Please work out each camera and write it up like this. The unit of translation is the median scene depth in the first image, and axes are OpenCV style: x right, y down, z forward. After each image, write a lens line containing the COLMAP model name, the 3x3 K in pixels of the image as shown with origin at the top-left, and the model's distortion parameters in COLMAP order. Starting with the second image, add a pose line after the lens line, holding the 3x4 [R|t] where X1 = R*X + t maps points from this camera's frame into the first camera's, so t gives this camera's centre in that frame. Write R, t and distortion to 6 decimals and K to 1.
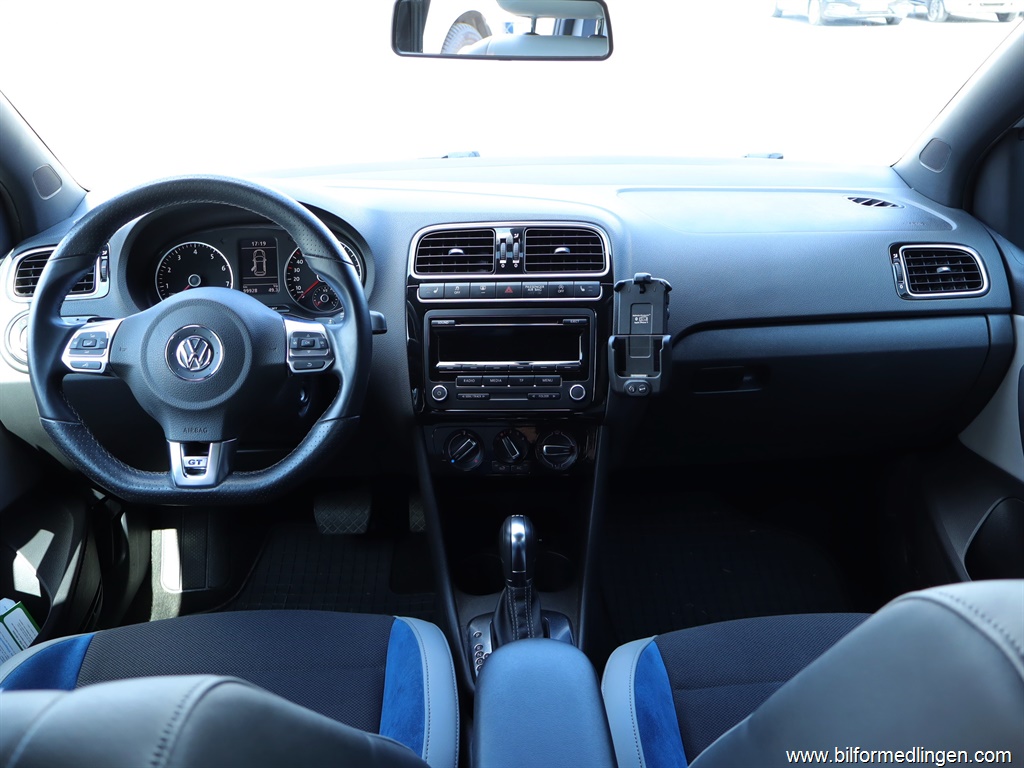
lens RADIAL K [[817.4, 0, 516.9], [0, 817.4, 393.8], [0, 0, 1]] dist [-0.000051, -0.002660]
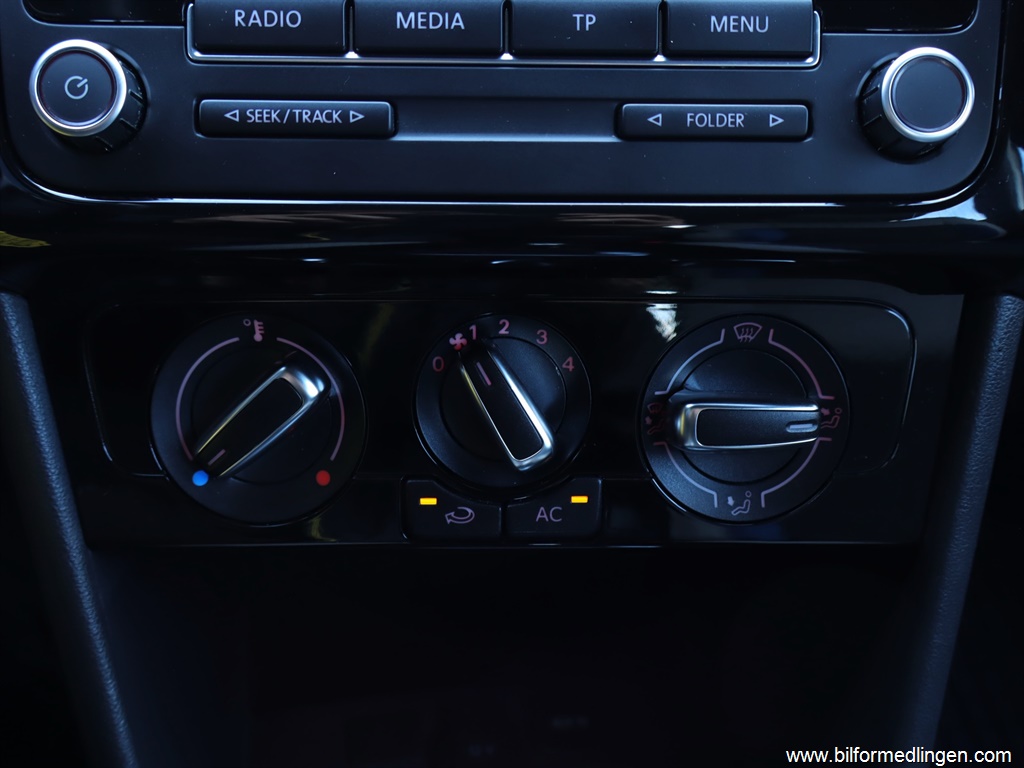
lens RADIAL K [[1059.5, 0, 513.1], [0, 1059.5, 381.6], [0, 0, 1]] dist [-0.003779, 0.000000]
pose [[0.995985, -0.001014, 0.089514, -0.027929], [-0.008524, 0.994318, 0.106105, 0.033081], [-0.089113, -0.106442, 0.990318, 0.767276]]
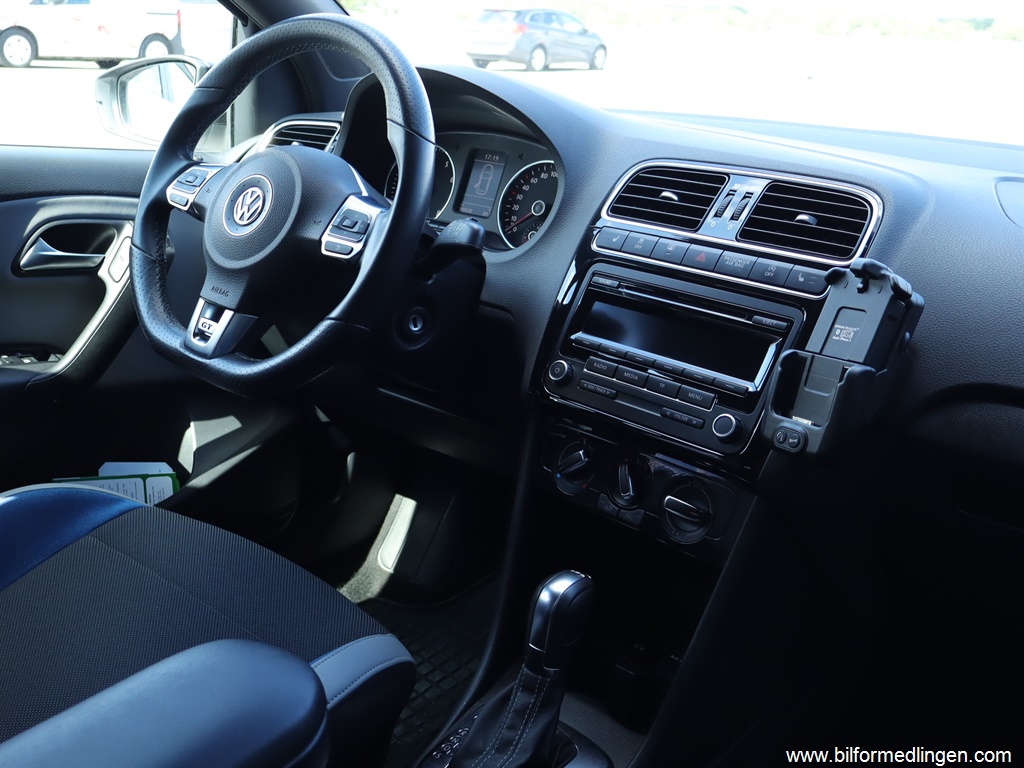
lens RADIAL K [[1018.0, 0, 511.8], [0, 1018.0, 377.5], [0, 0, 1]] dist [0.011479, 0.000000]
pose [[0.747503, 0.270342, -0.606758, 0.406008], [-0.345680, 0.938320, -0.007794, 0.025227], [0.567226, 0.215570, 0.794849, 0.271910]]
